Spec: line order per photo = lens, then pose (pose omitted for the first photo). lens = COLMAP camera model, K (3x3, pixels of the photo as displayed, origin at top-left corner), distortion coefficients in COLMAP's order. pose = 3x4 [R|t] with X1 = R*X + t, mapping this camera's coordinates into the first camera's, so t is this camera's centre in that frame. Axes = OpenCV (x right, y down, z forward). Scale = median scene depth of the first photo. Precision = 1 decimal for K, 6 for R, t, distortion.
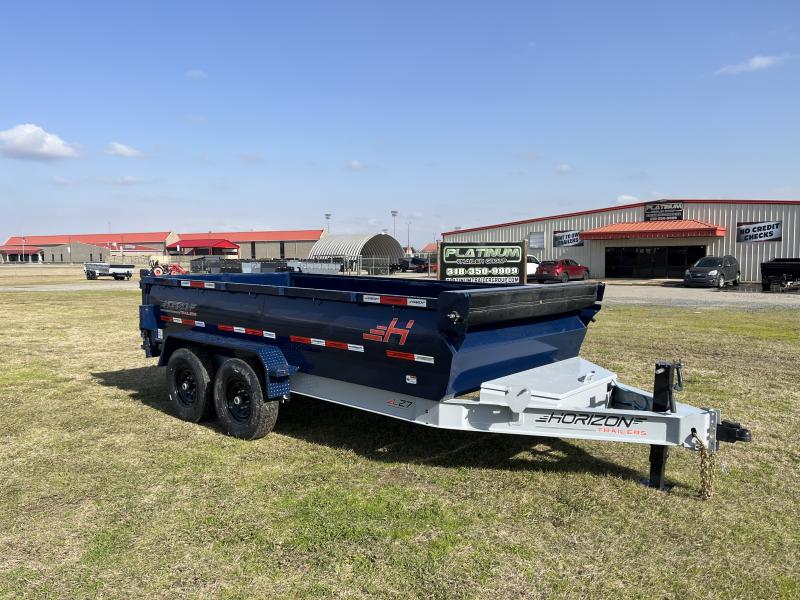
lens RADIAL K [[609.3, 0, 400.0], [0, 609.3, 300.0], [0, 0, 1]] dist [0.079458, -0.102048]
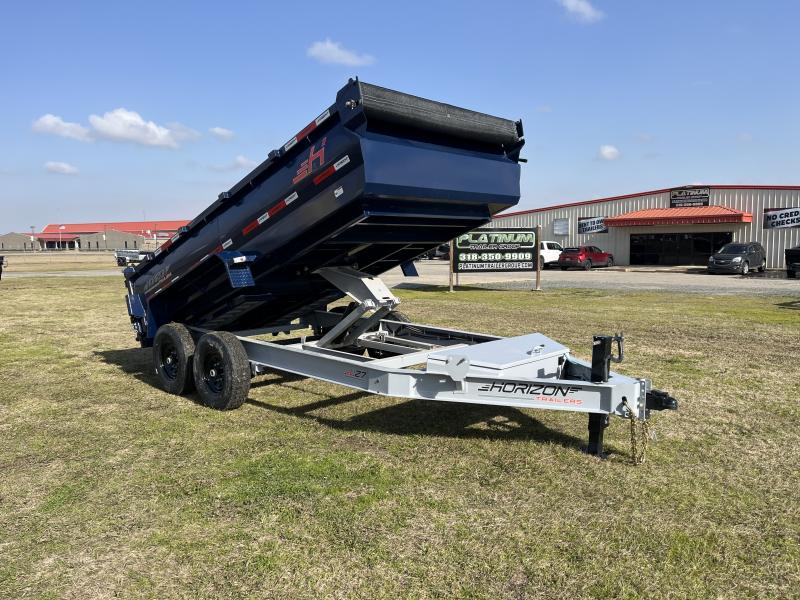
lens RADIAL K [[610.0, 0, 412.8], [0, 610.0, 296.7], [0, 0, 1]] dist [0.085750, -0.115231]
pose [[0.999471, 0.003408, -0.032355, 0.115934], [-0.002962, 0.999900, 0.013837, 0.018897], [0.032398, -0.013734, 0.999381, -0.040410]]
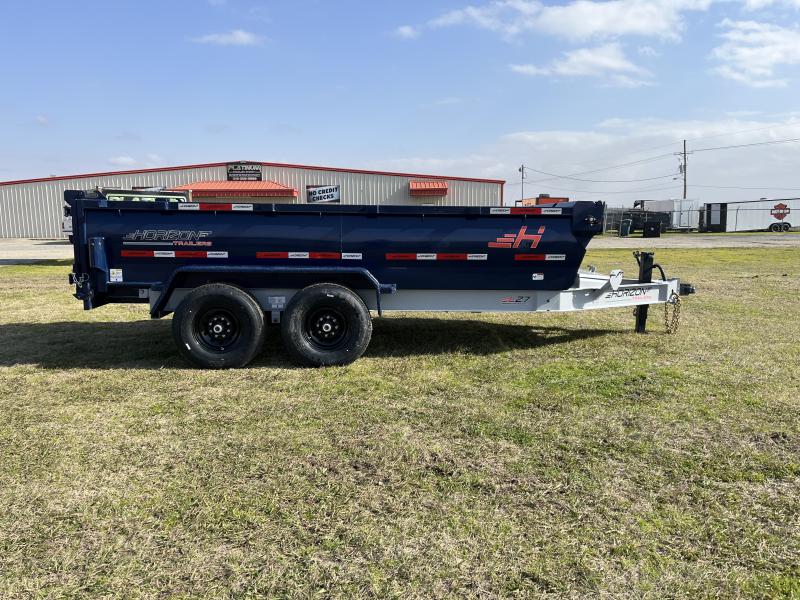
lens RADIAL K [[609.3, 0, 400.0], [0, 609.3, 300.0], [0, 0, 1]] dist [0.079458, -0.102048]
pose [[0.721201, -0.090696, 0.686763, -0.869816], [0.051337, 0.995664, 0.077579, 0.057741], [-0.690821, -0.020694, 0.722730, 0.258980]]
